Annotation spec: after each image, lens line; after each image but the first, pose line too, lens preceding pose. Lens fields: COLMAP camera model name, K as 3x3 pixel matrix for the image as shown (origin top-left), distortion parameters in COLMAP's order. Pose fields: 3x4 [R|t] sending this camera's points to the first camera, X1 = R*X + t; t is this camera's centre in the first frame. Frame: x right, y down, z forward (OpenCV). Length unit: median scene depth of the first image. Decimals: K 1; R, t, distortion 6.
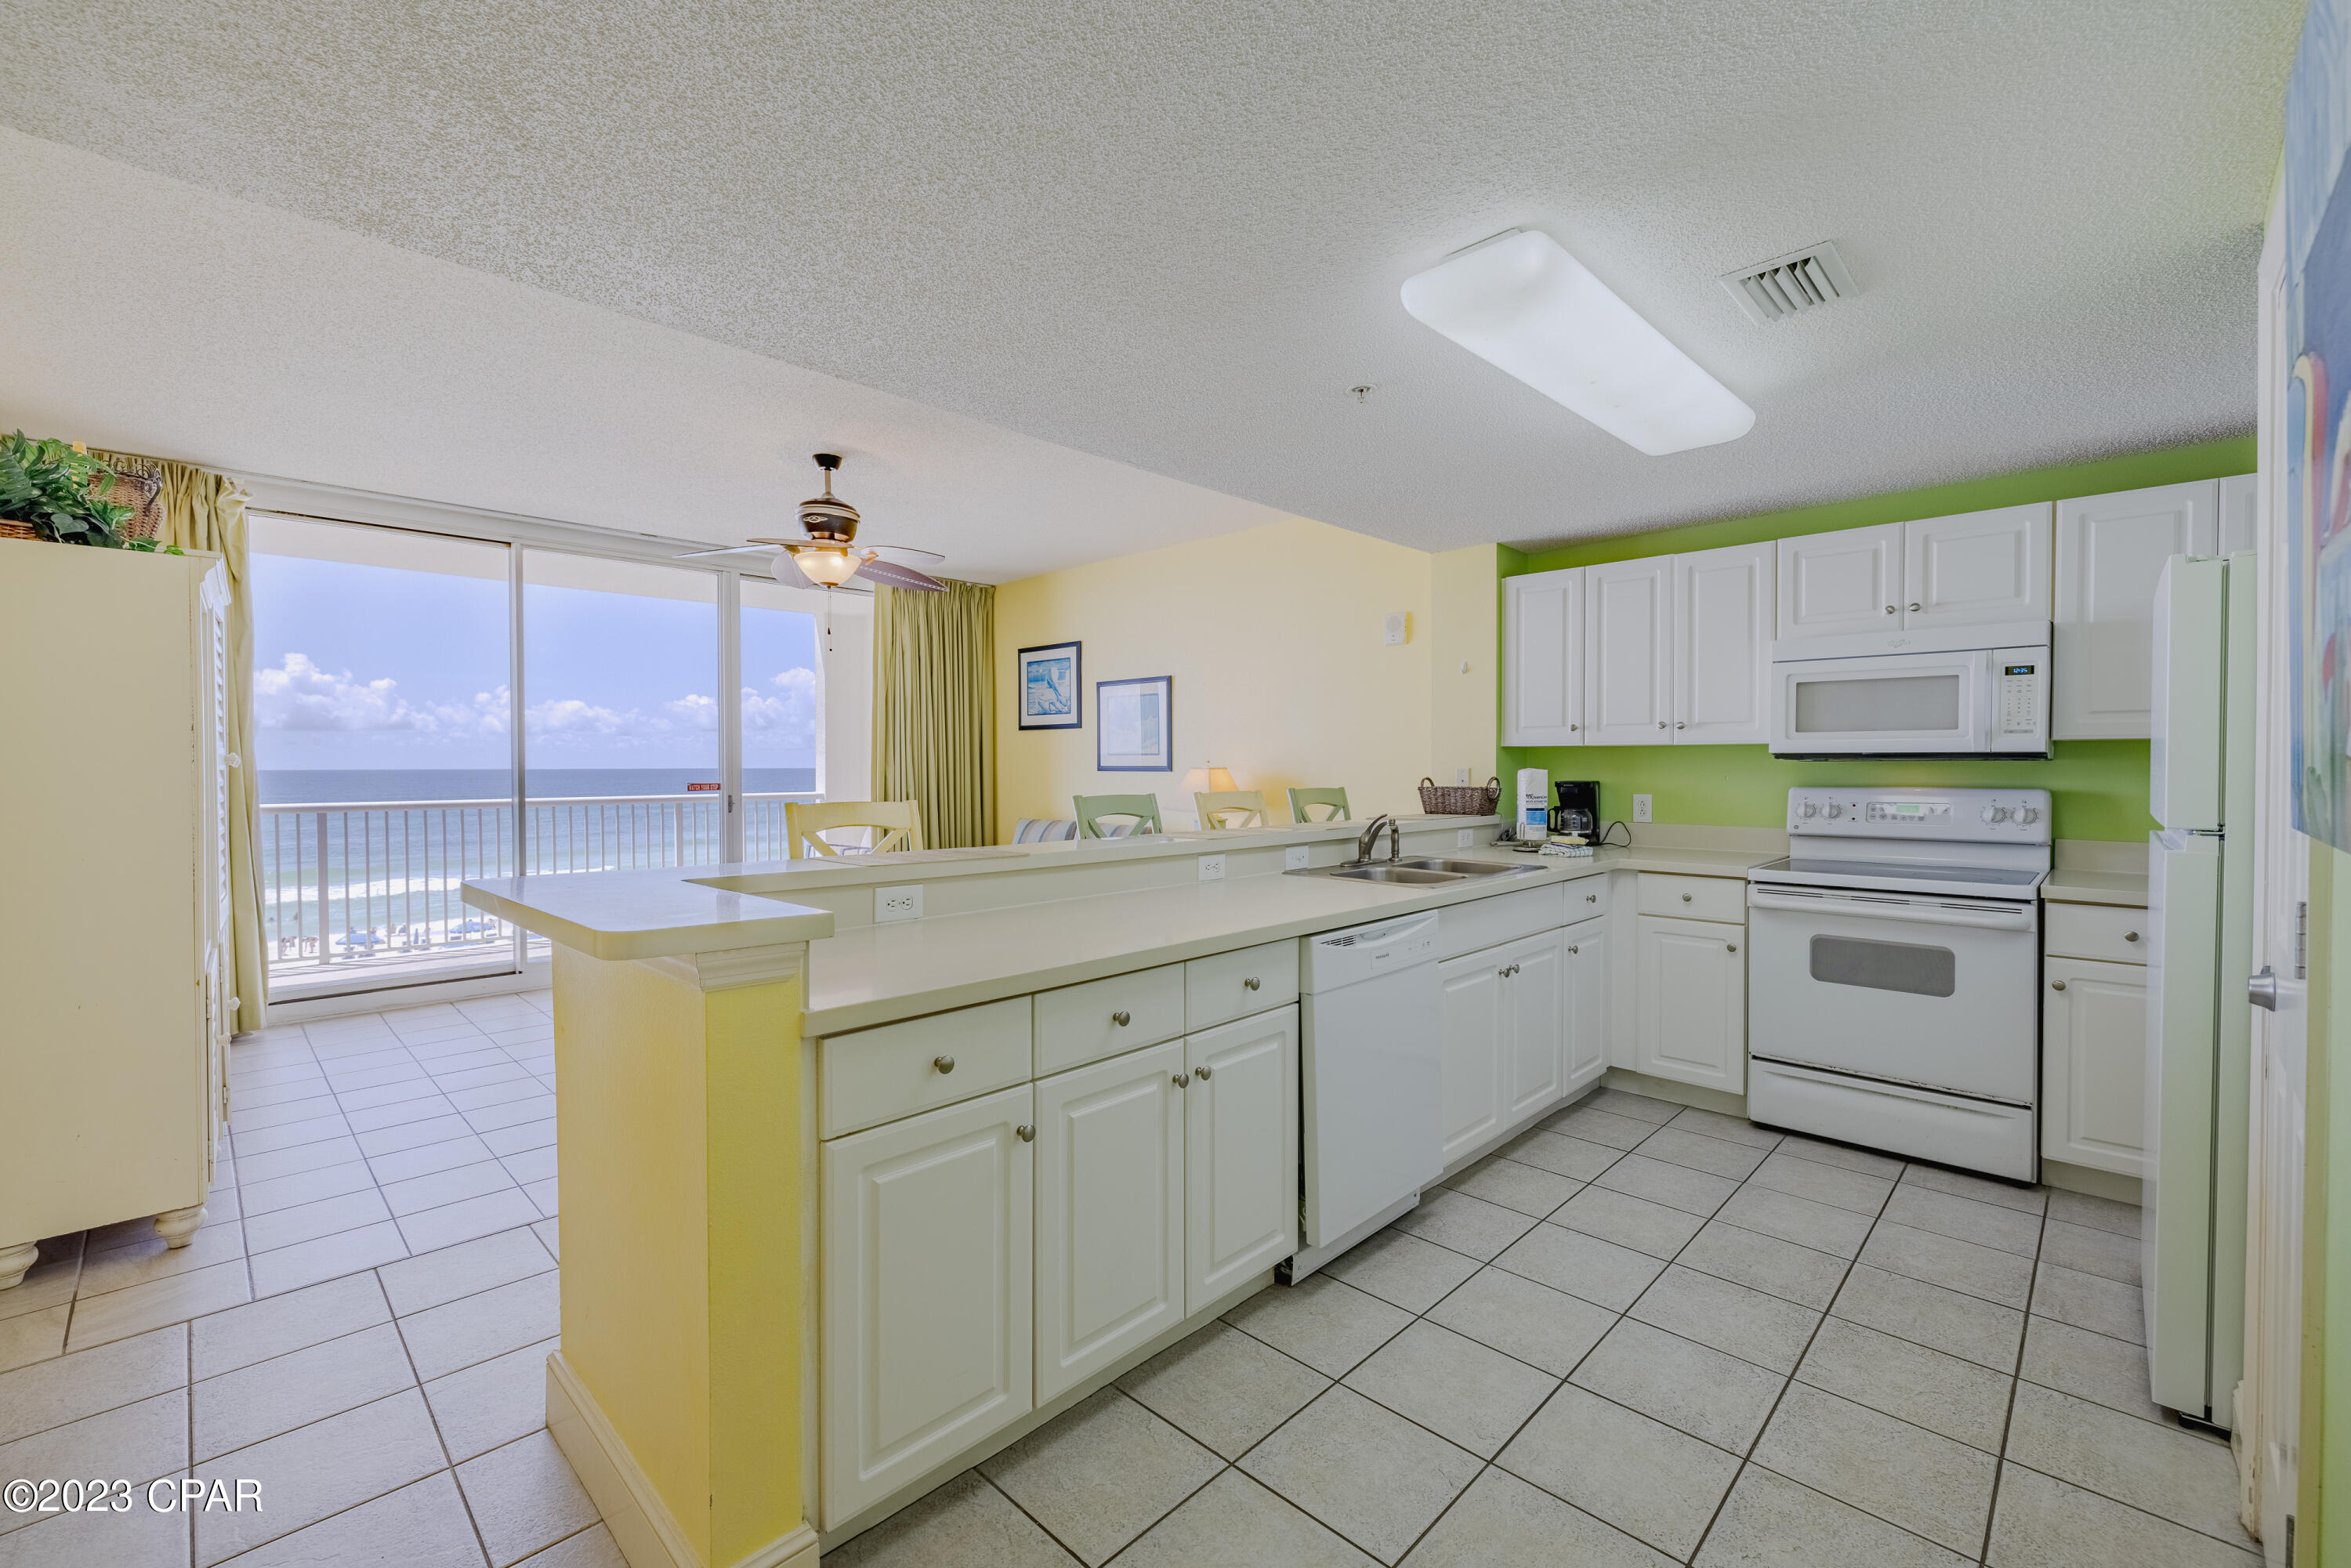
lens RADIAL K [[972.2, 0, 1165.2], [0, 972.2, 777.3], [0, 0, 1]] dist [-0.010820, 0.000286]
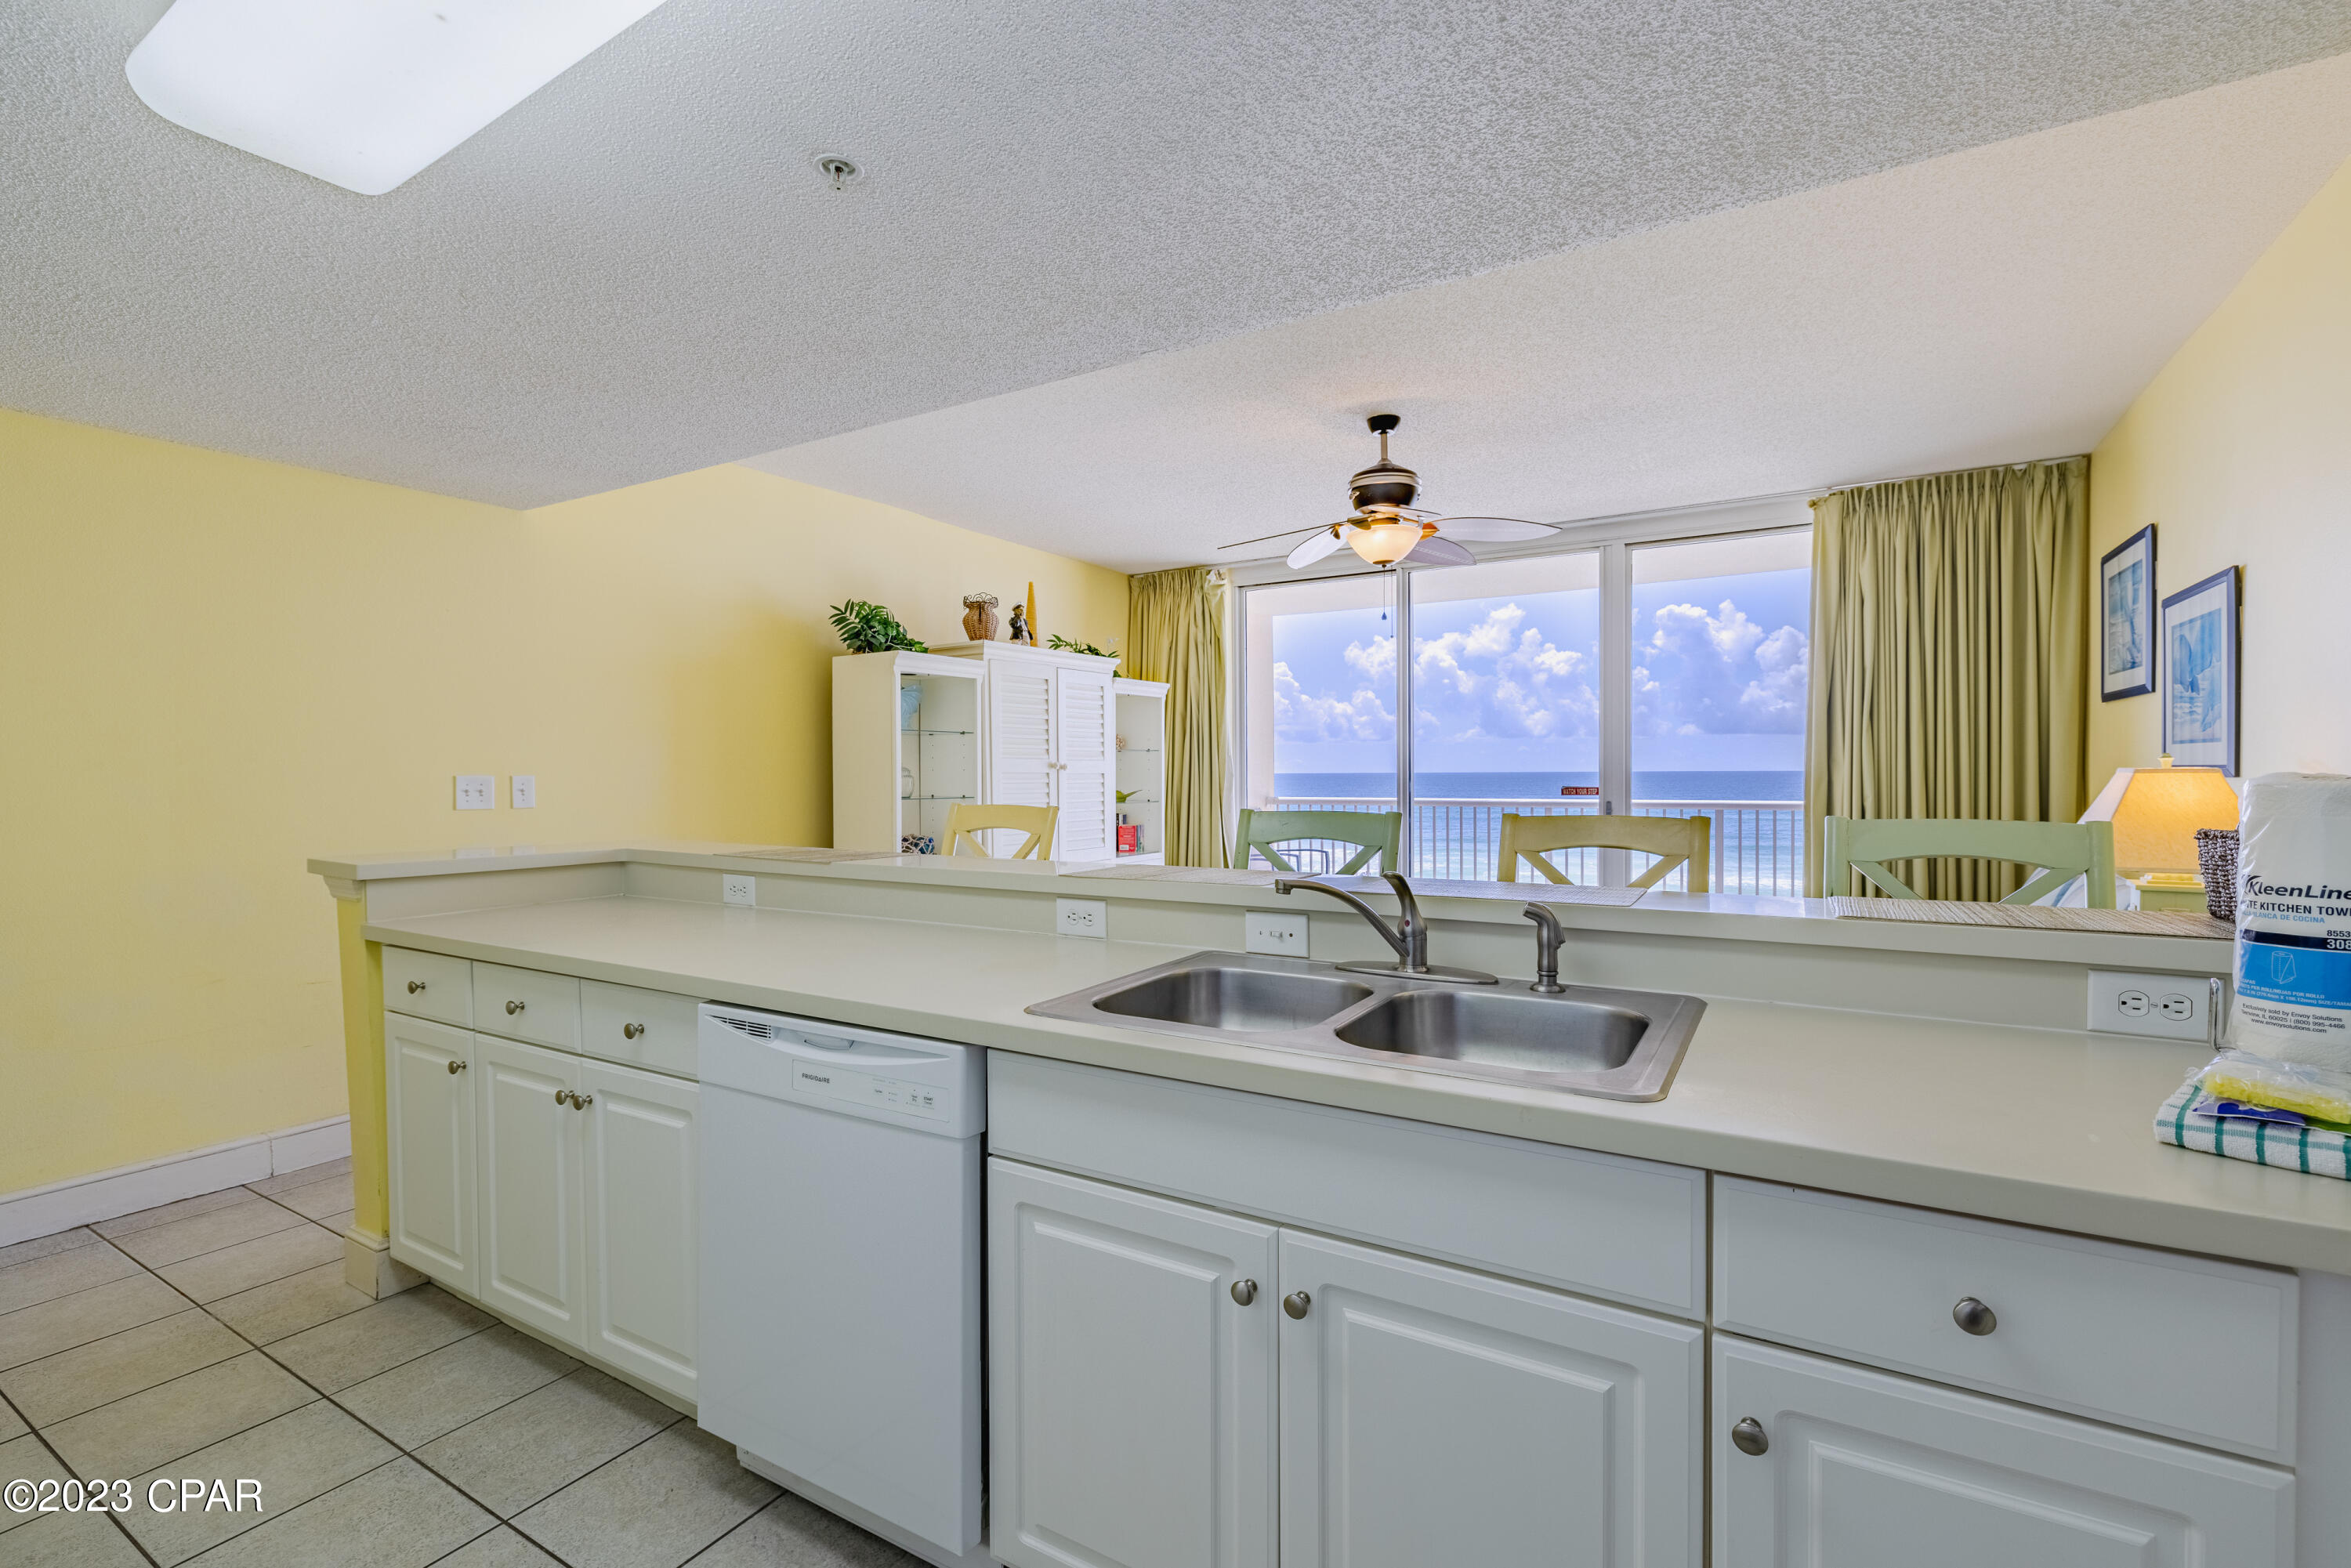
lens RADIAL K [[987.4, 0, 1128.2], [0, 987.4, 766.5], [0, 0, 1]] dist [0.001060, 0.000594]
pose [[0.249495, 0.000993, -0.968376, 0.488116], [-0.003850, 0.999993, 0.000034, -0.018418], [0.968368, 0.003720, 0.249497, 0.584551]]
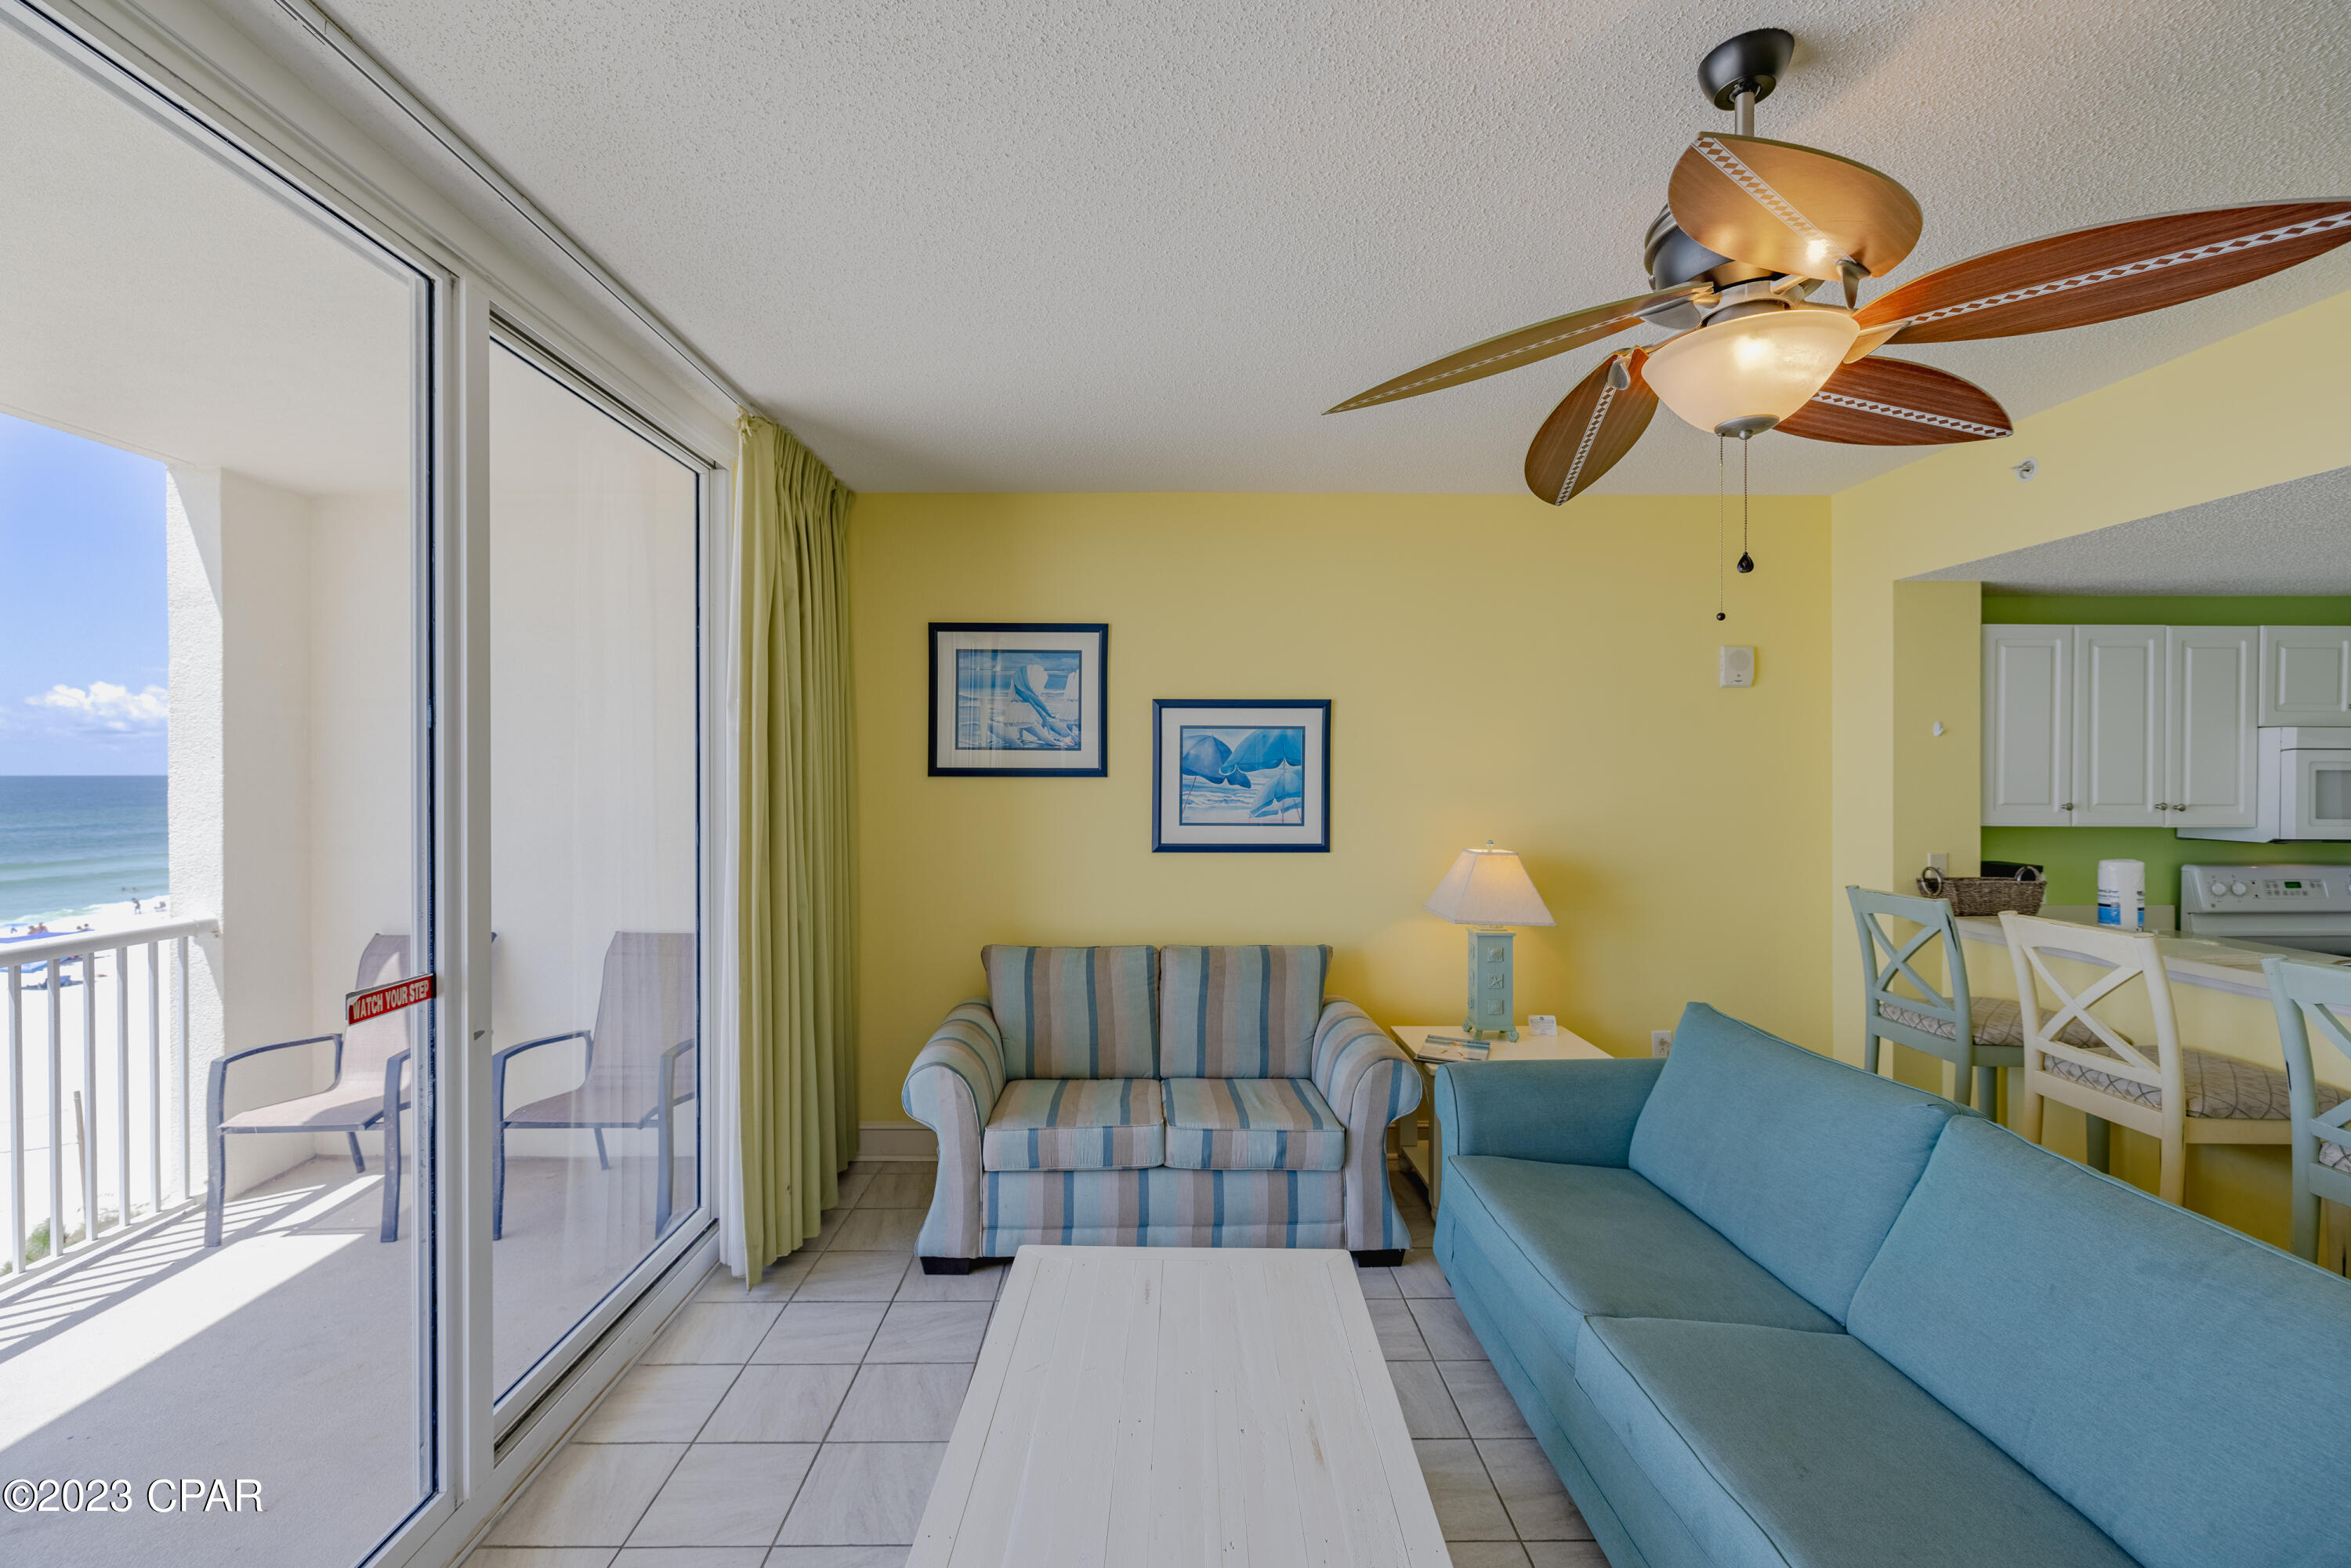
lens RADIAL K [[976.0, 0, 1159.7], [0, 976.0, 776.9], [0, 0, 1]] dist [-0.000214, -0.000003]
pose [[0.704268, -0.000708, 0.709934, -0.828492], [0.006582, 0.999963, -0.005533, -0.082994], [-0.709904, 0.008570, 0.704247, 1.011760]]
